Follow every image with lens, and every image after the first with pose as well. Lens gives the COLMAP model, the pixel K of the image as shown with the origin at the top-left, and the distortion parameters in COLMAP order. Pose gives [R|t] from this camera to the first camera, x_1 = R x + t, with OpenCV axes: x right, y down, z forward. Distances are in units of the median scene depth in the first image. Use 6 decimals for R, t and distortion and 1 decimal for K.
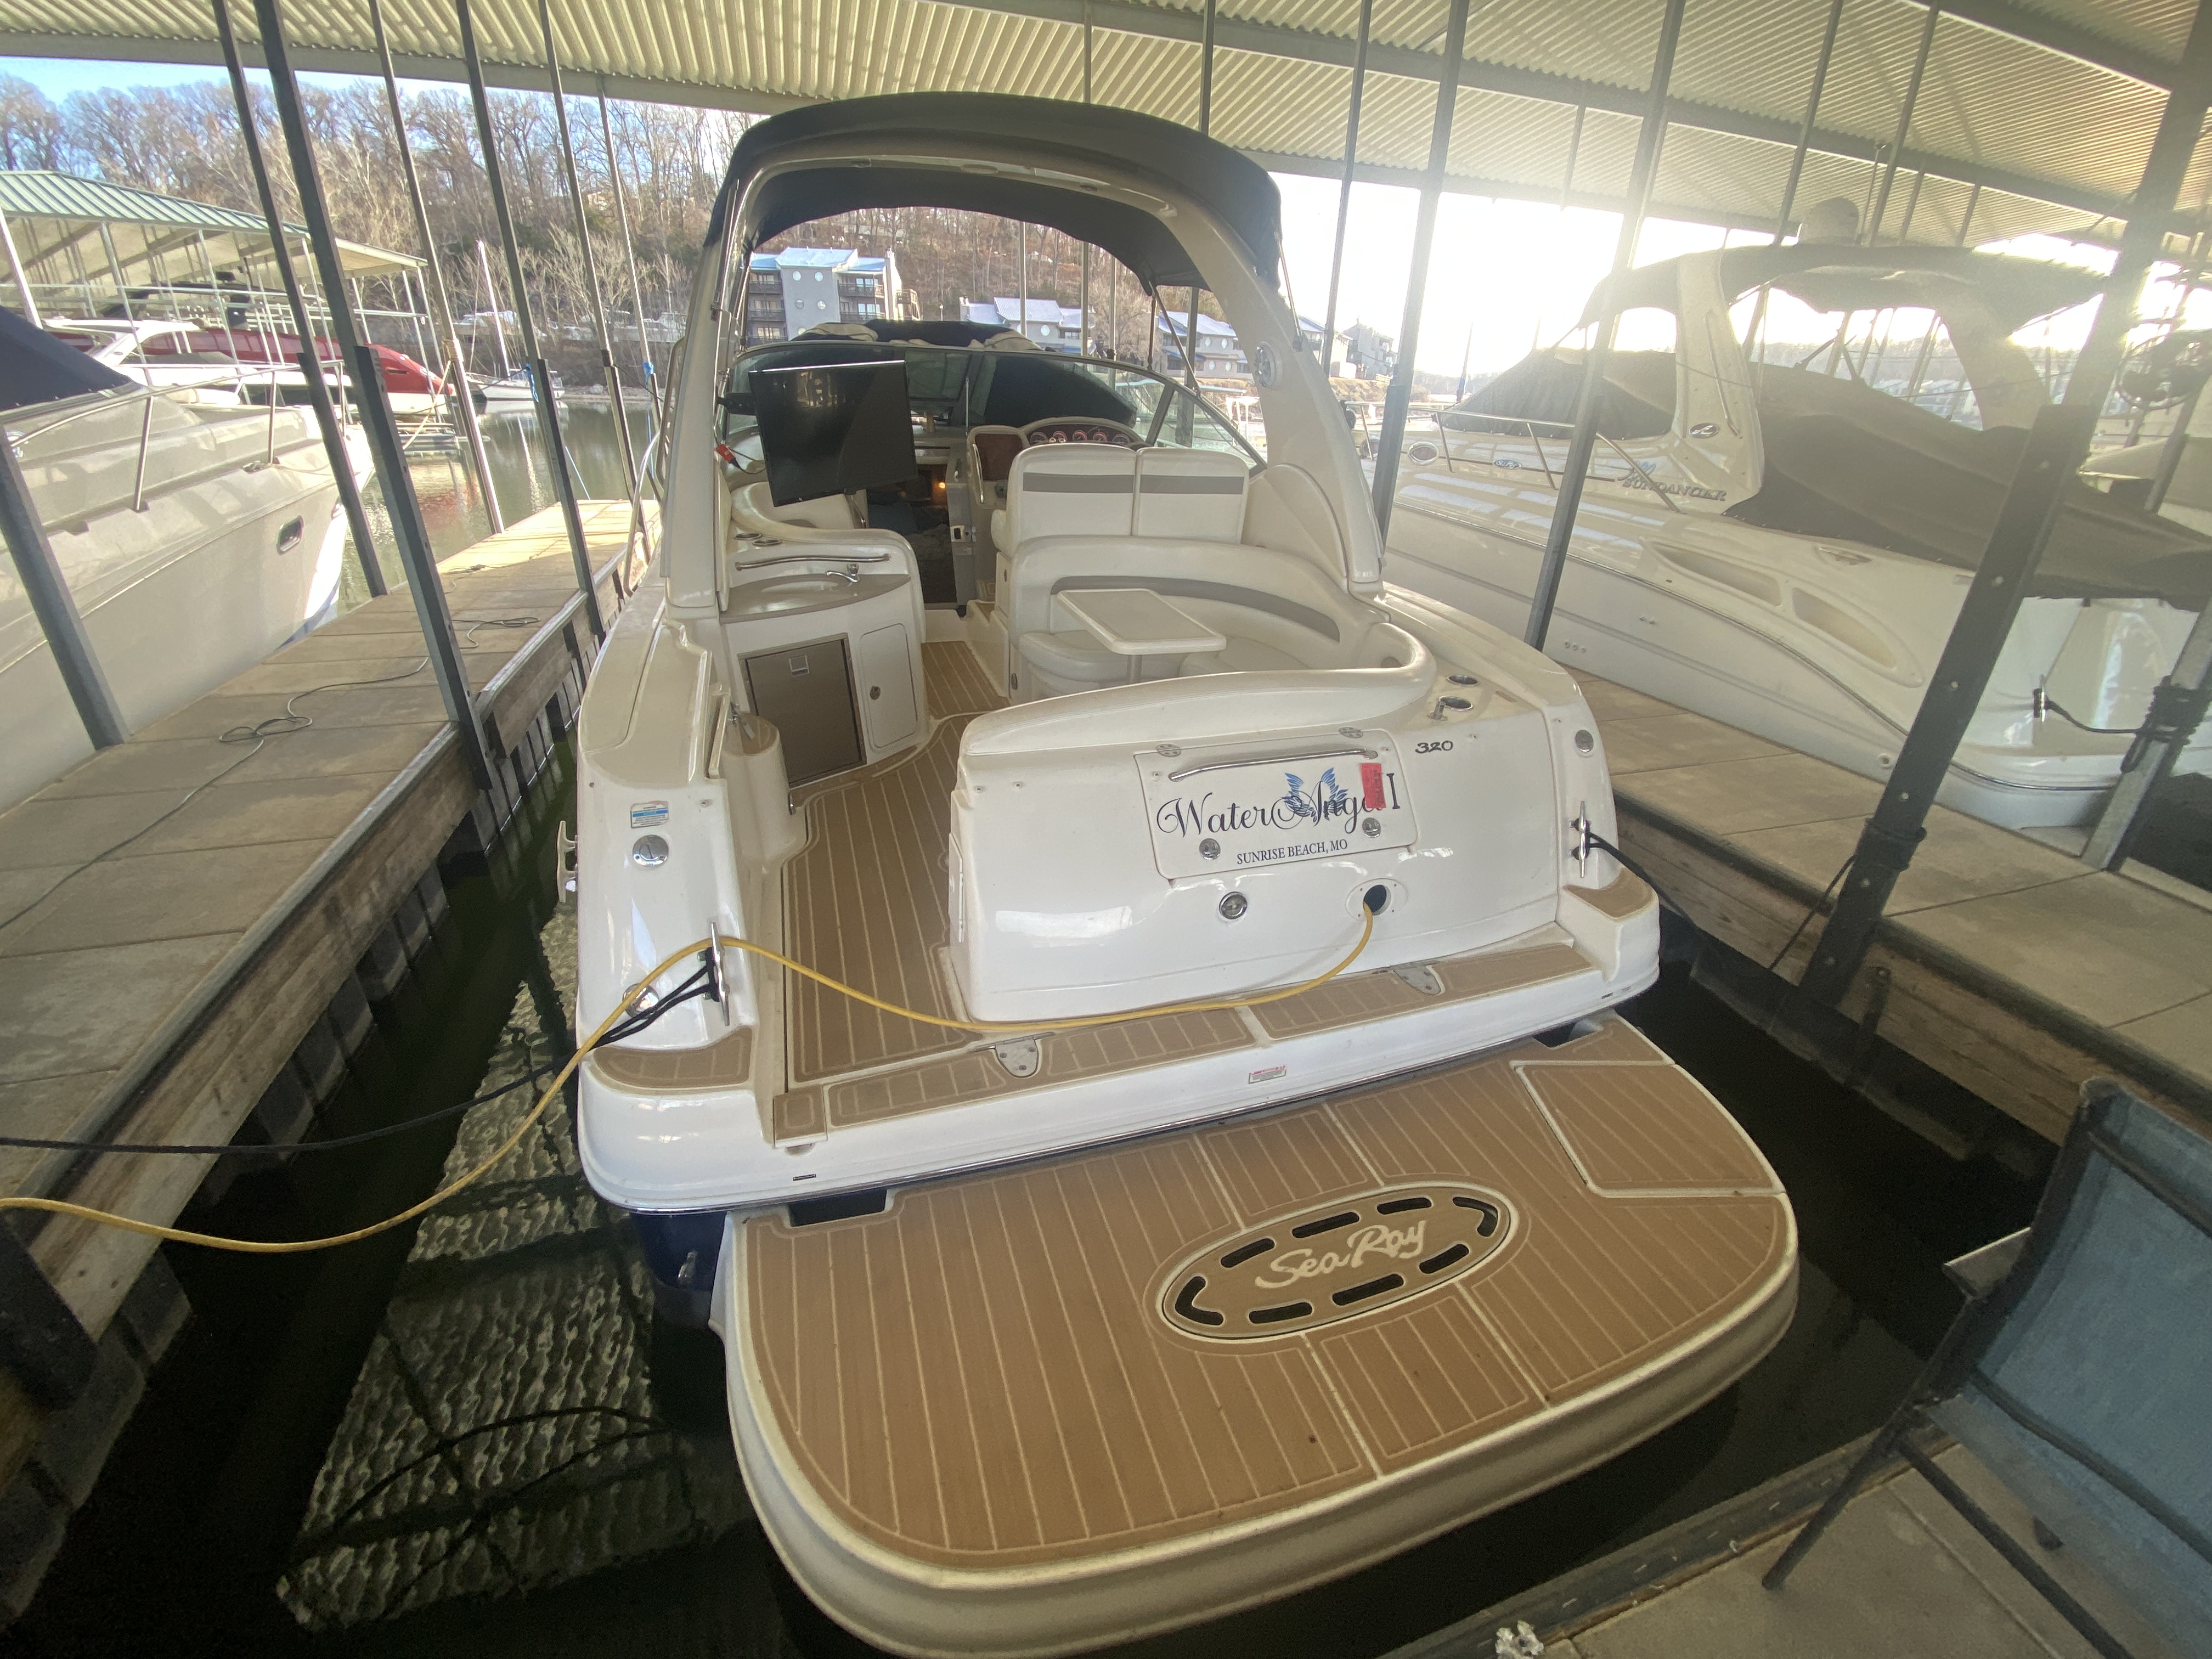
lens RADIAL K [[893.3, 0, 1100.9], [0, 893.3, 865.0], [0, 0, 1]] dist [0.001287, -0.009839]
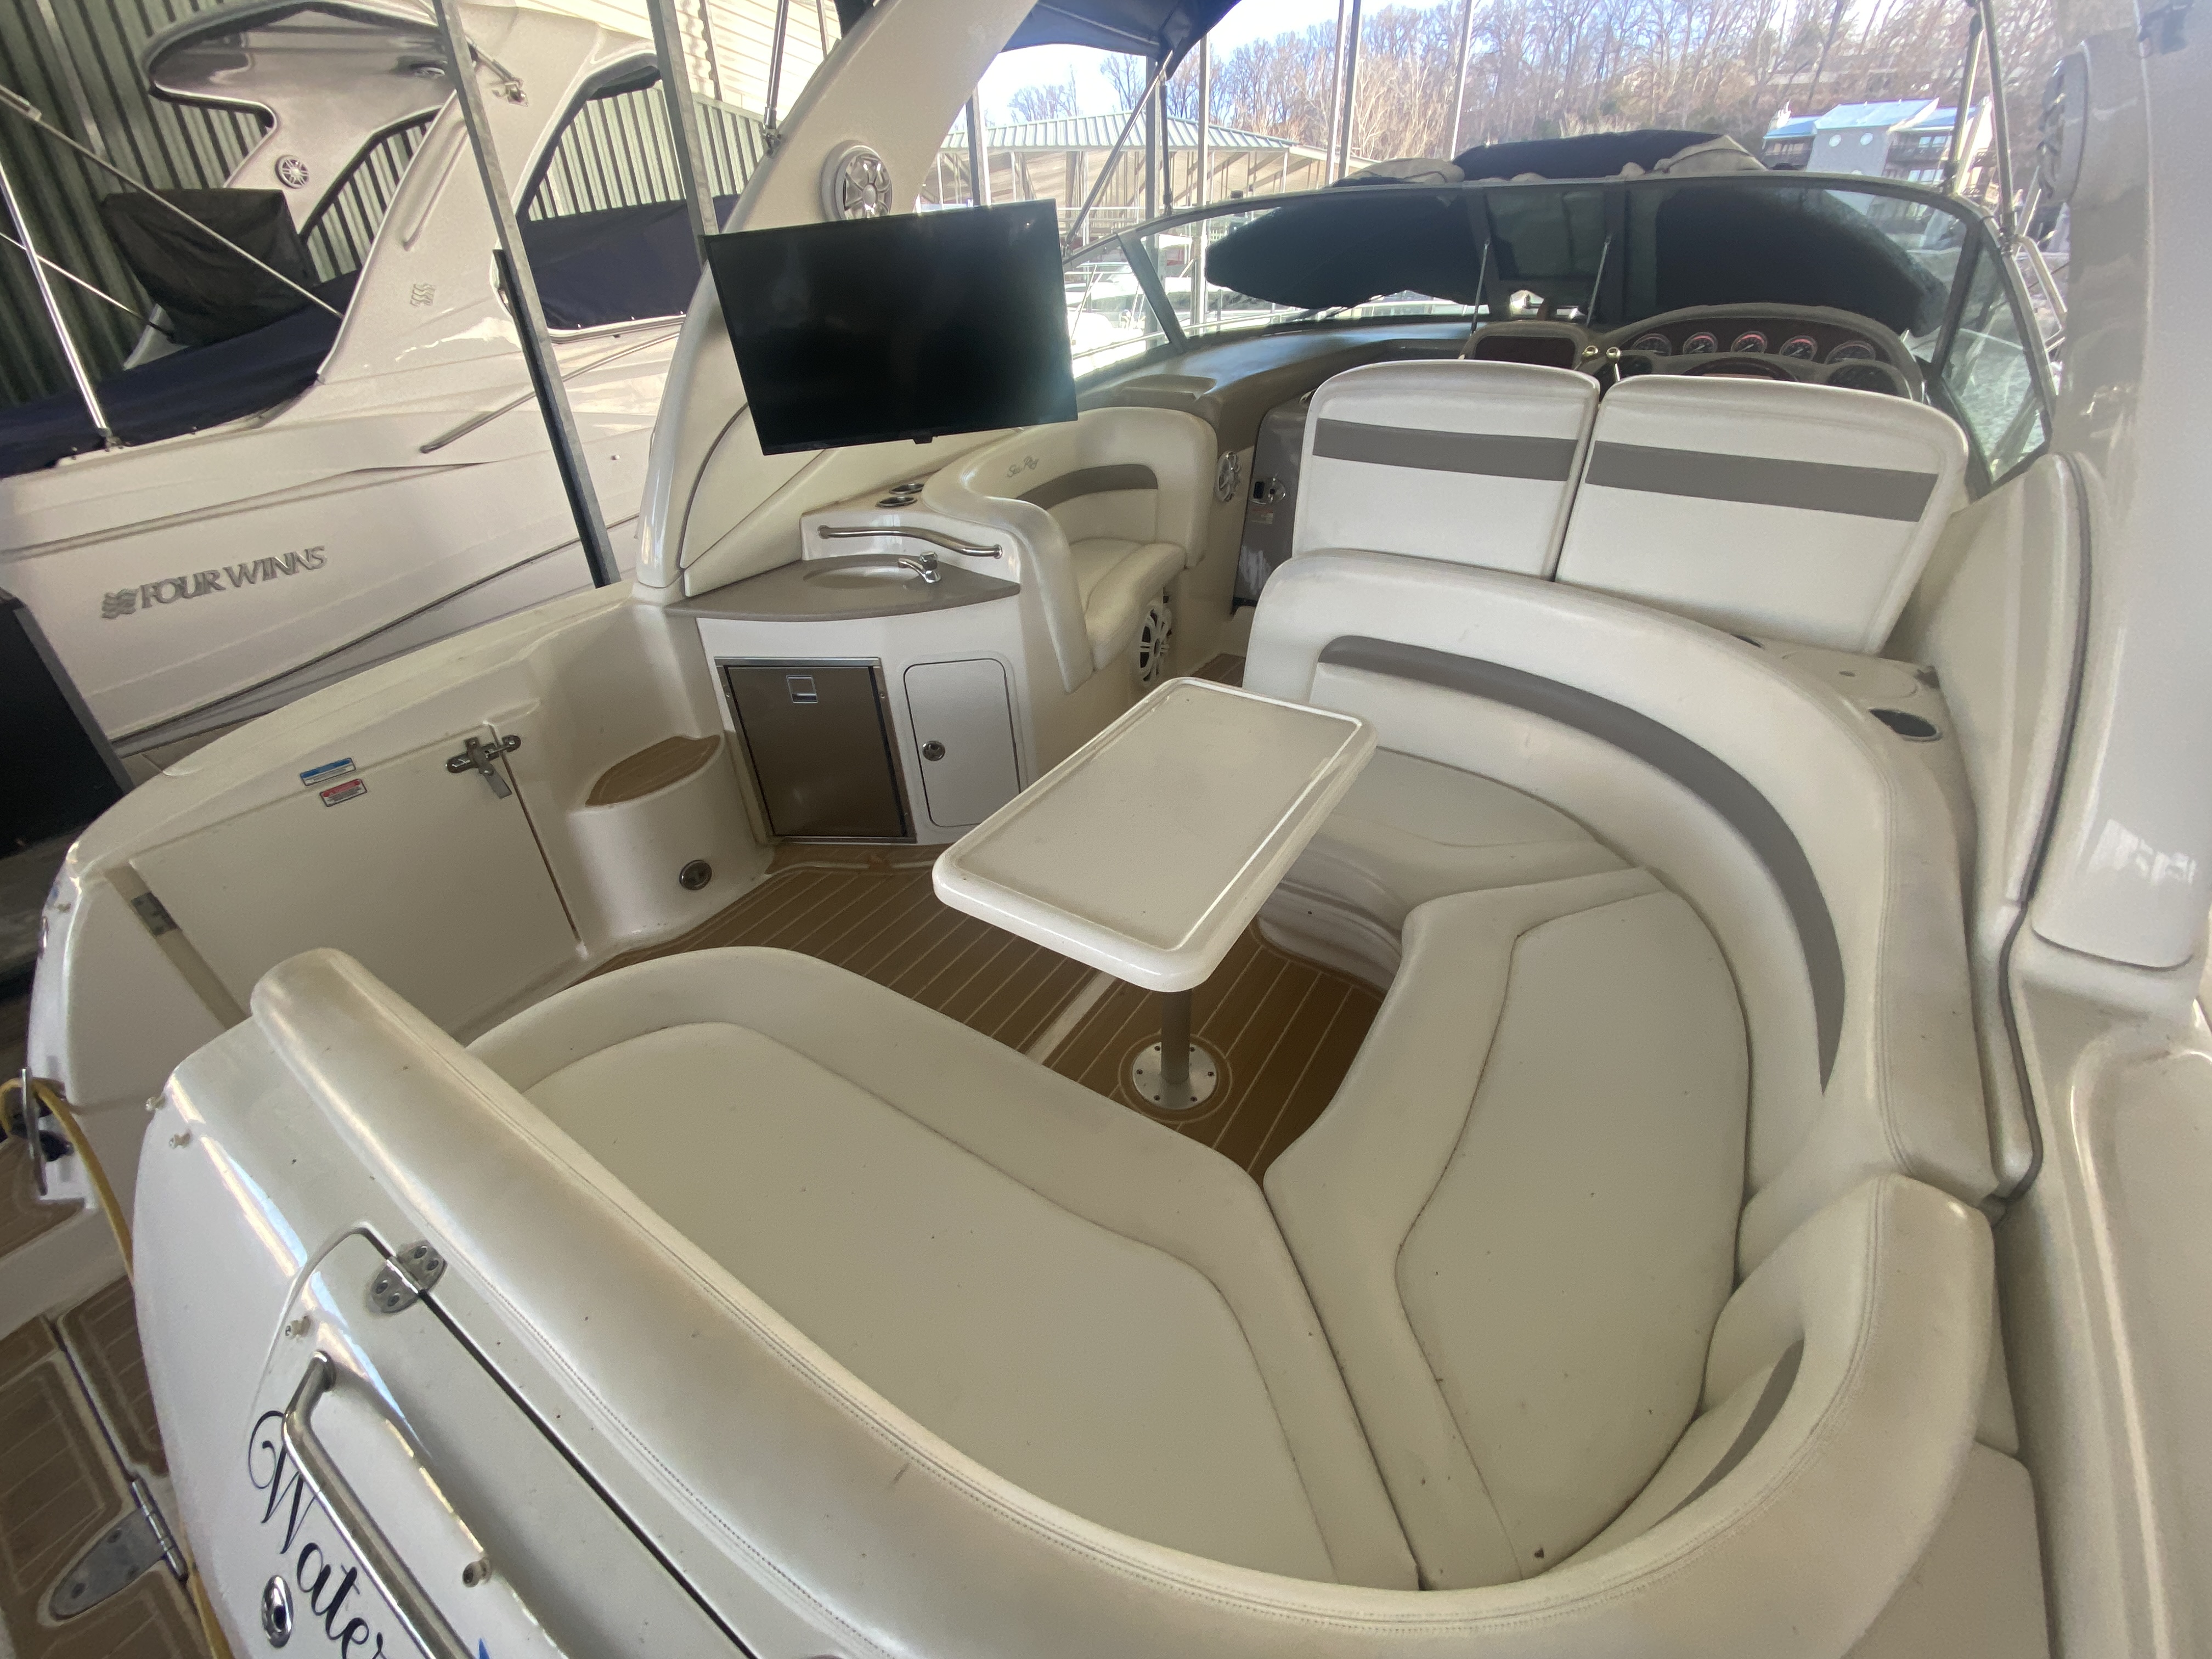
lens RADIAL K [[875.5, 0, 1106.0], [0, 875.5, 829.5], [0, 0, 1]] dist [0.007302, -0.014042]
pose [[0.631138, 0.382990, -0.674525, 0.238900], [-0.337362, 0.918581, 0.205902, -0.273536], [0.698464, 0.097606, 0.708958, 0.562132]]
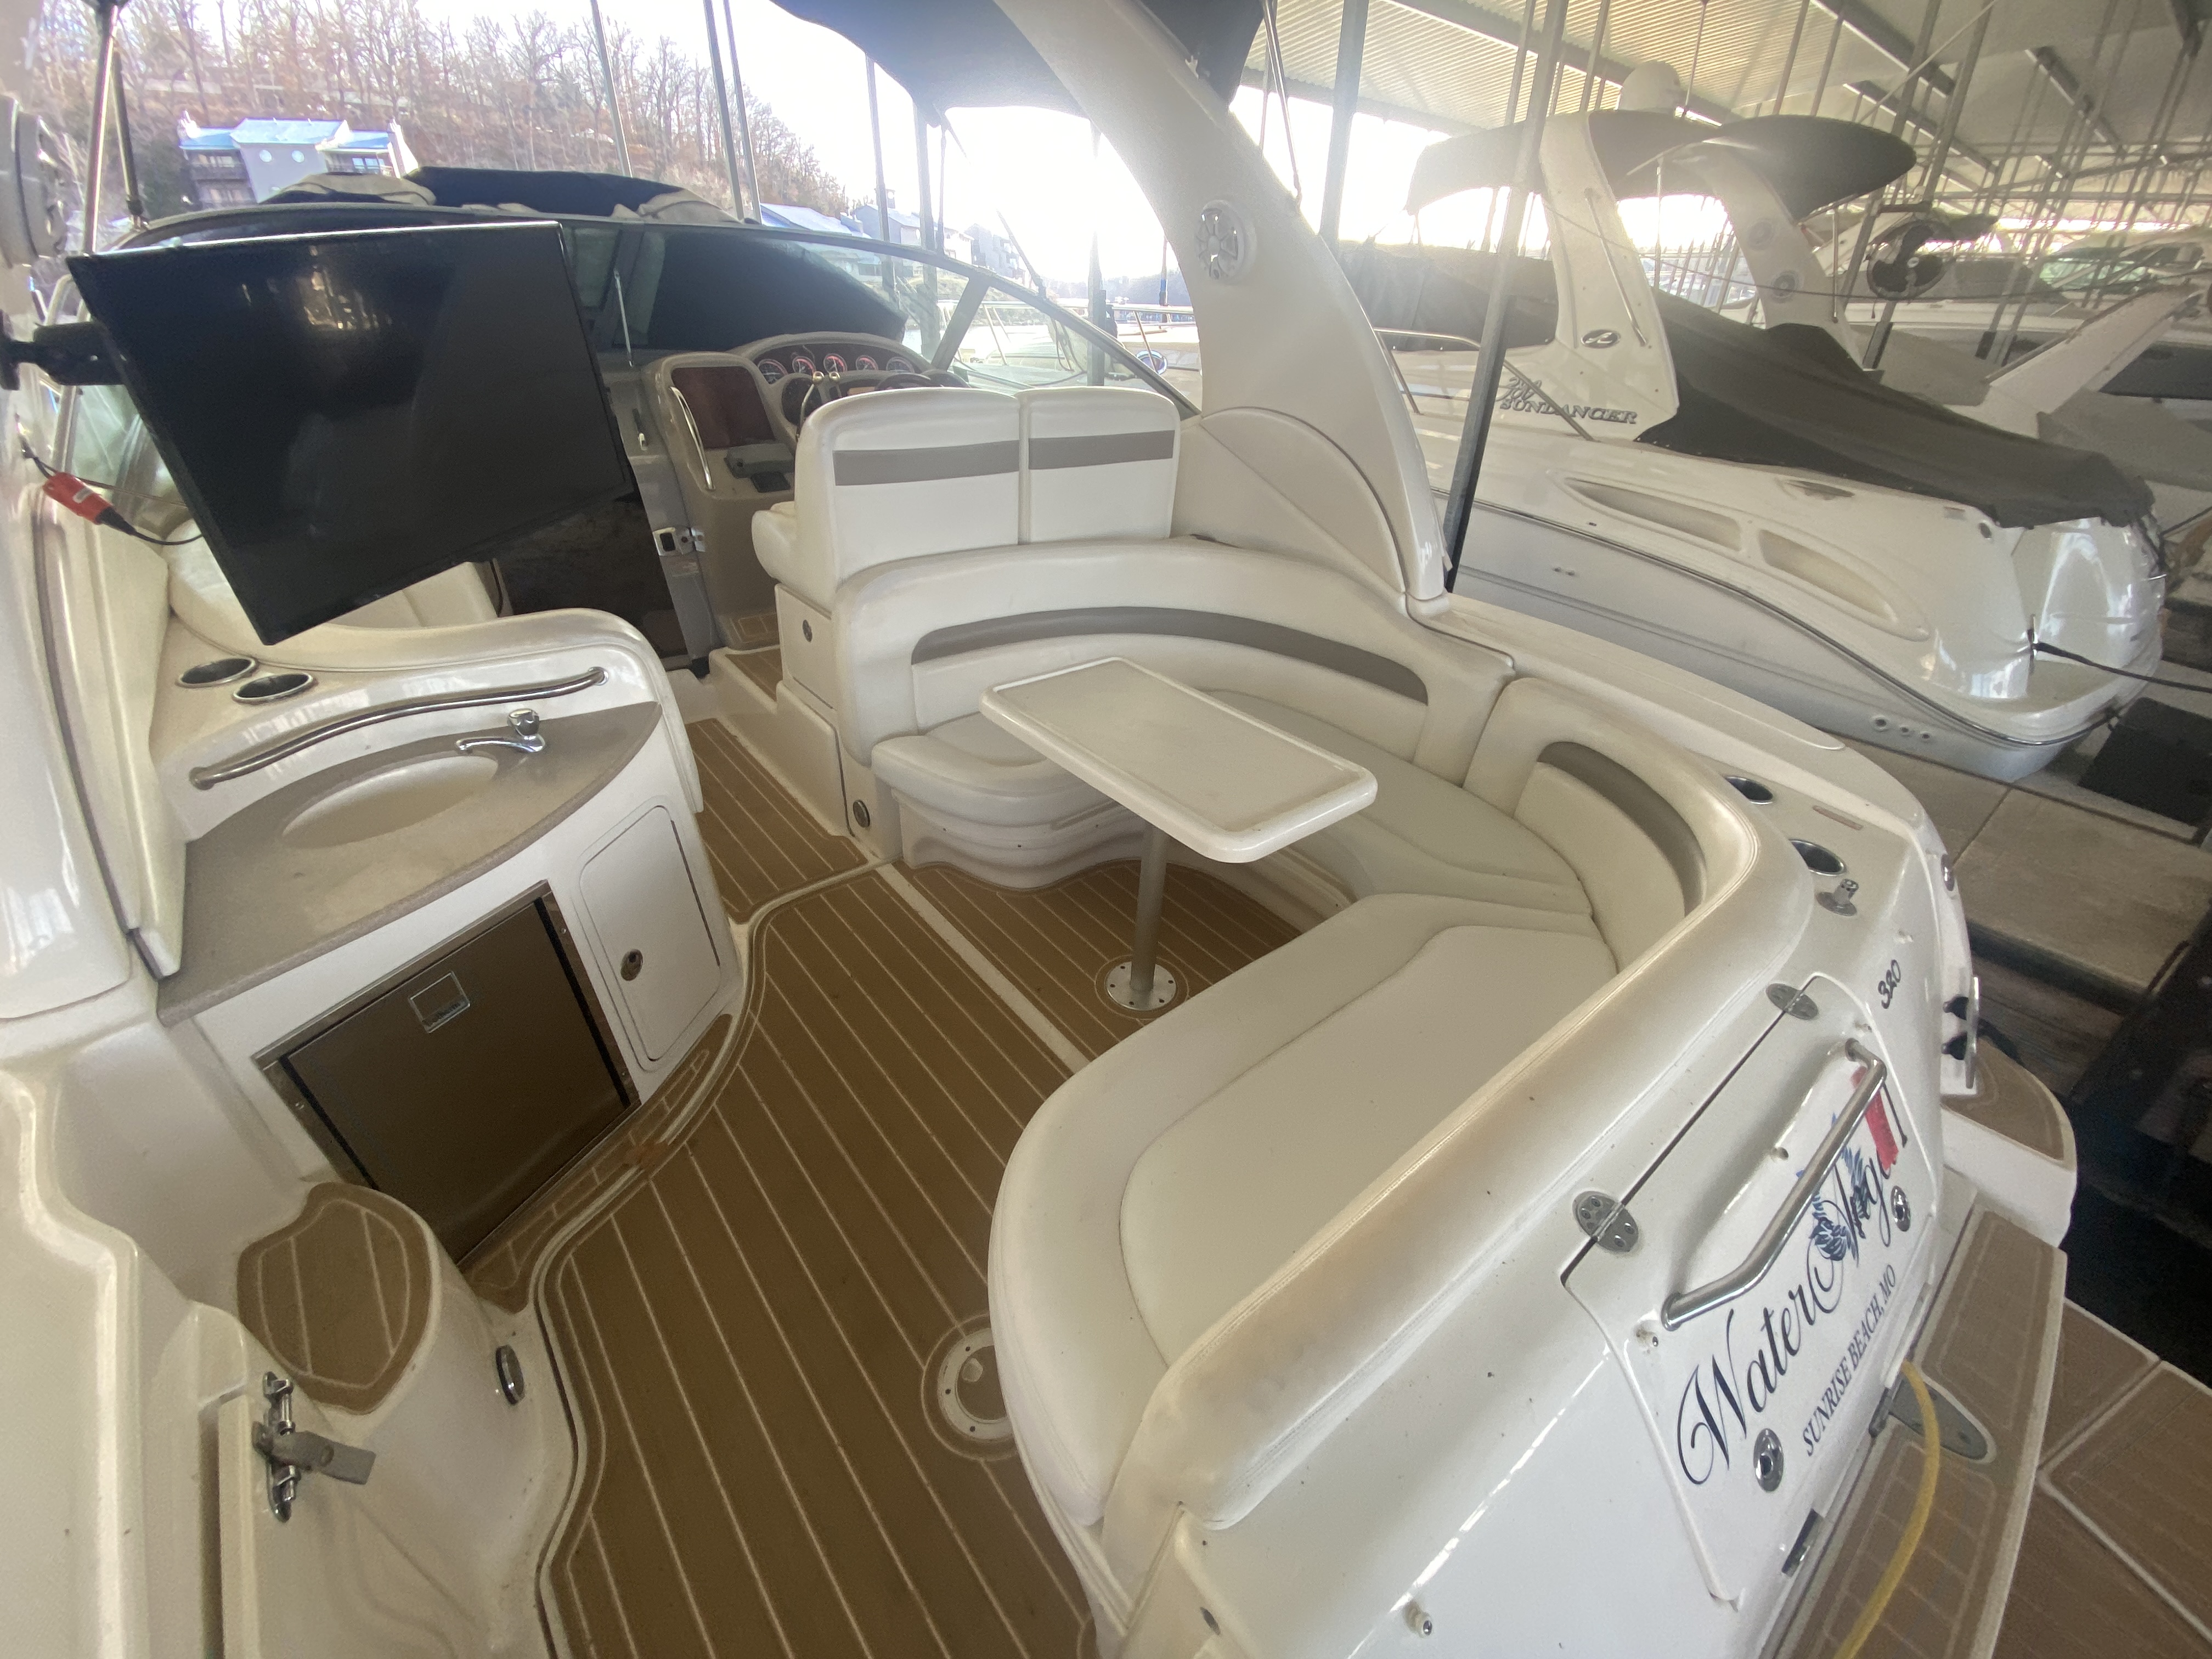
lens RADIAL K [[875.5, 0, 1106.0], [0, 875.5, 829.5], [0, 0, 1]] dist [0.007302, -0.014042]
pose [[0.927926, -0.194589, 0.317945, -0.136762], [0.175028, 0.980508, 0.089272, -0.226340], [-0.329119, -0.027189, 0.943897, 0.430938]]
